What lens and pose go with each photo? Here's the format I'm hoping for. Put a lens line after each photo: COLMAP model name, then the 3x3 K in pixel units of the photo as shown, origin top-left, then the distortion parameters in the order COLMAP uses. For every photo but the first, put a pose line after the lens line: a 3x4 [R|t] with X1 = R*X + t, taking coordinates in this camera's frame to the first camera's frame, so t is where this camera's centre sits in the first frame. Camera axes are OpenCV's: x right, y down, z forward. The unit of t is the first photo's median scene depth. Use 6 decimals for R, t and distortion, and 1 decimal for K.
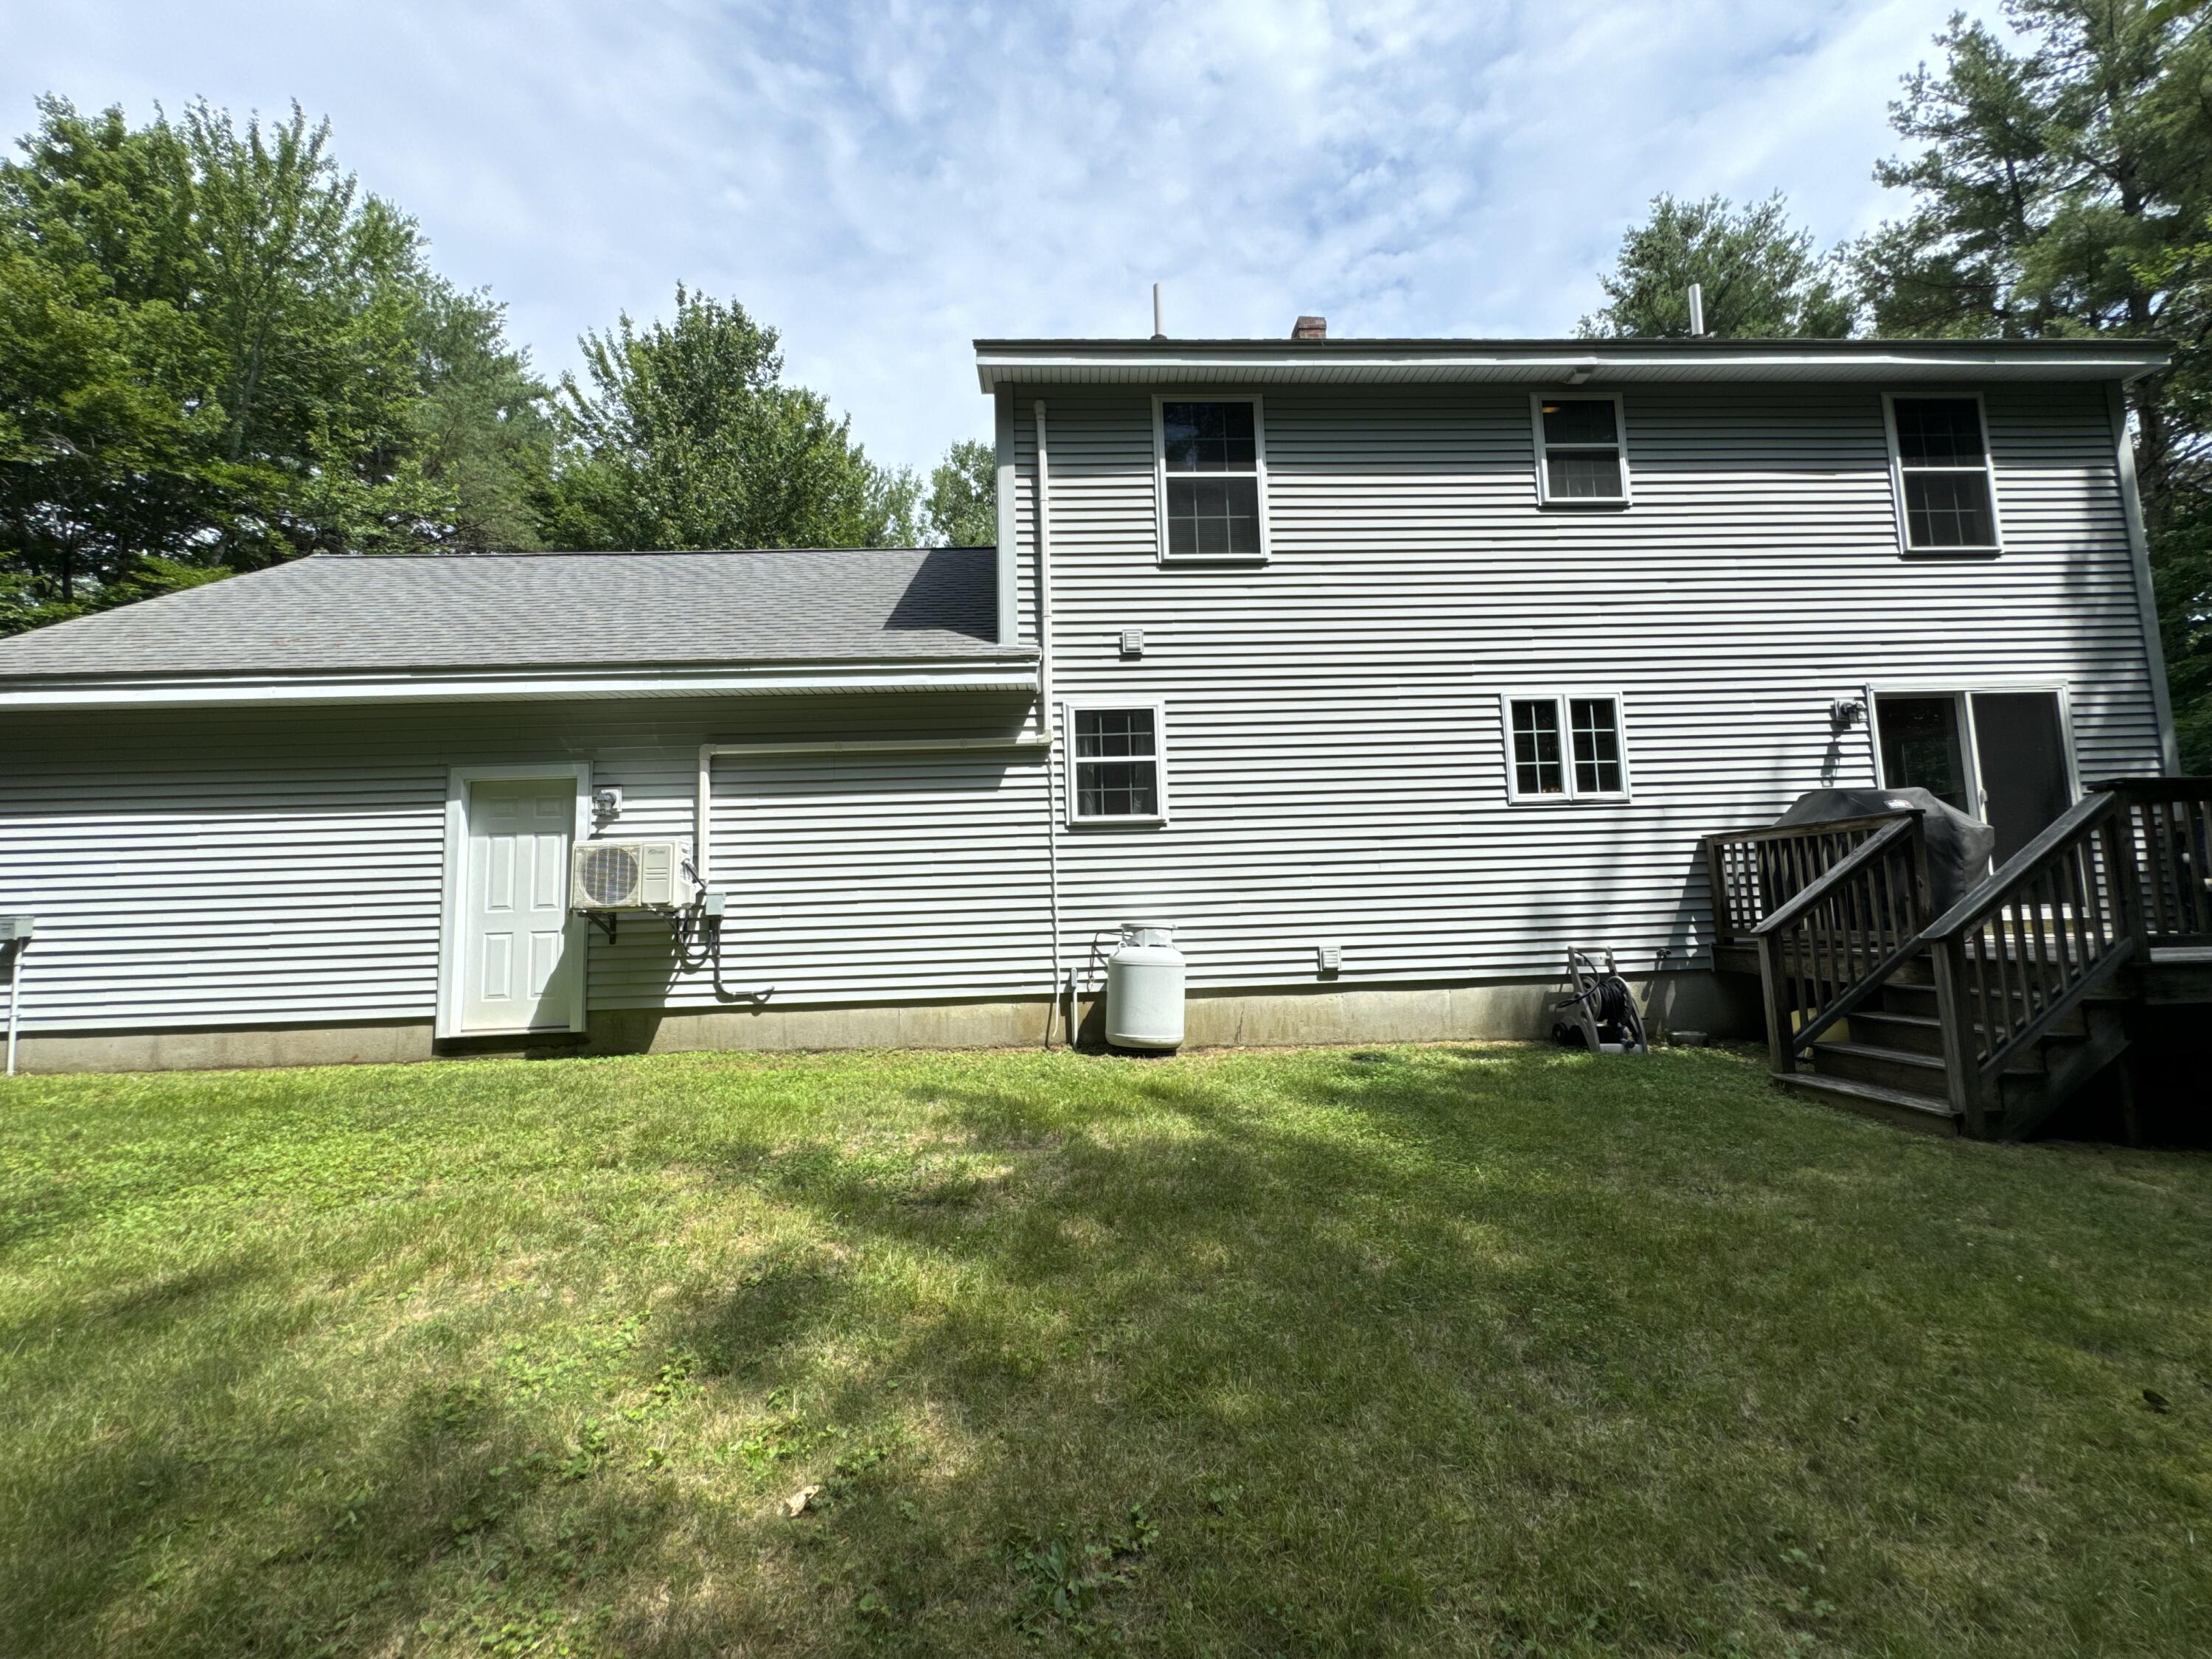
lens RADIAL K [[884.0, 0, 1106.0], [0, 884.0, 829.5], [0, 0, 1]] dist [-0.001322, -0.000055]
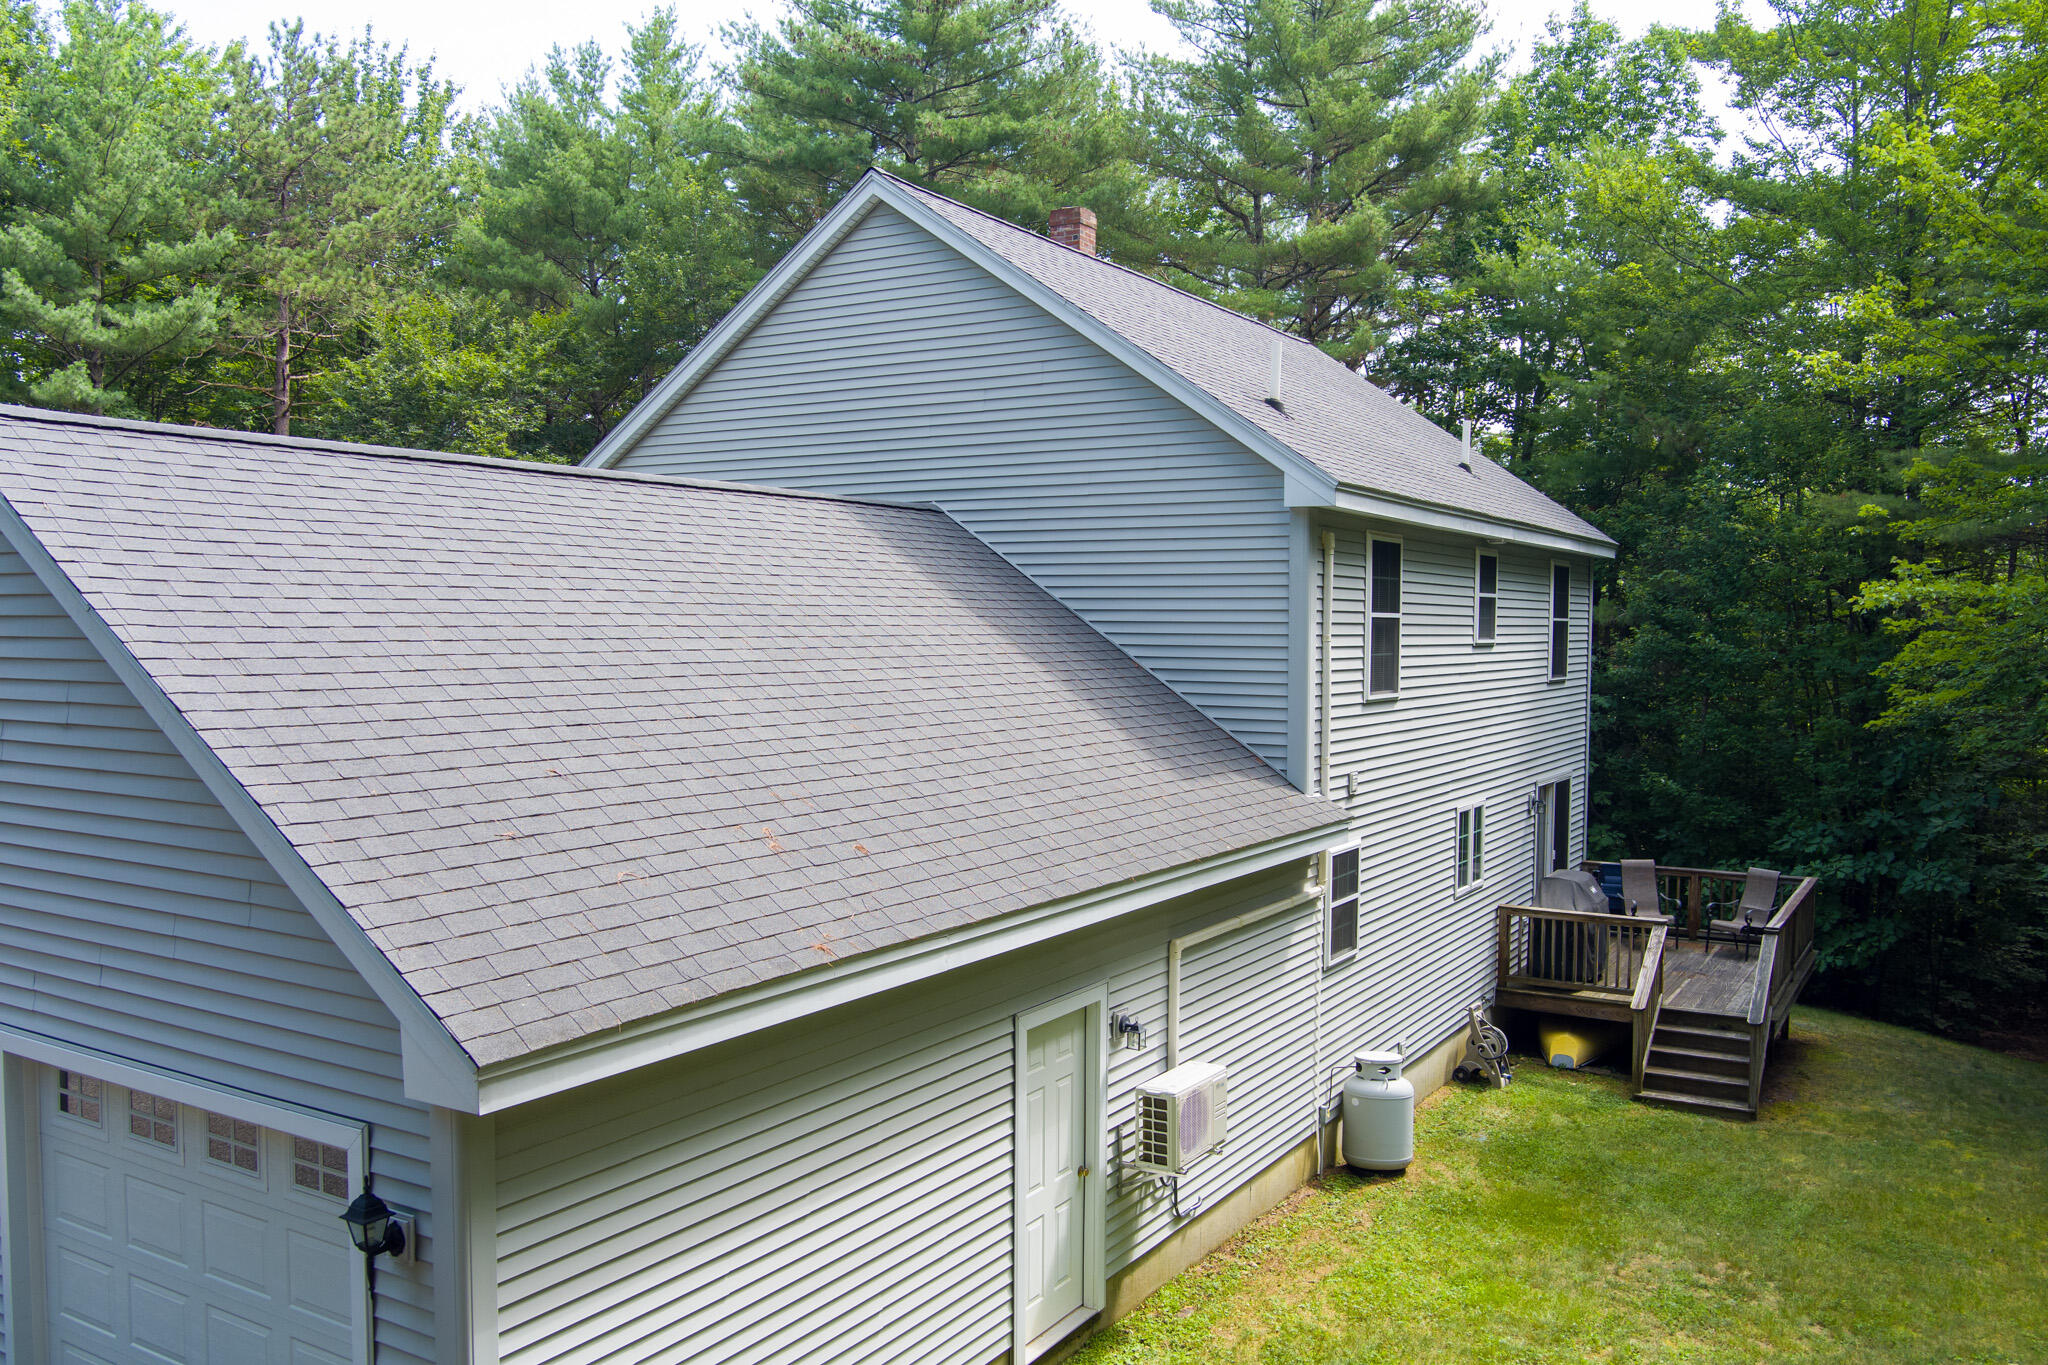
lens RADIAL K [[1680.8, 0, 1024.0], [0, 1680.8, 682.5], [0, 0, 1]] dist [-0.075311, 0.003312]
pose [[0.553365, 0.006731, 0.832911, -1.839966], [-0.103068, 0.992836, 0.060452, -0.414179], [-0.826537, -0.119299, 0.550095, 0.258413]]
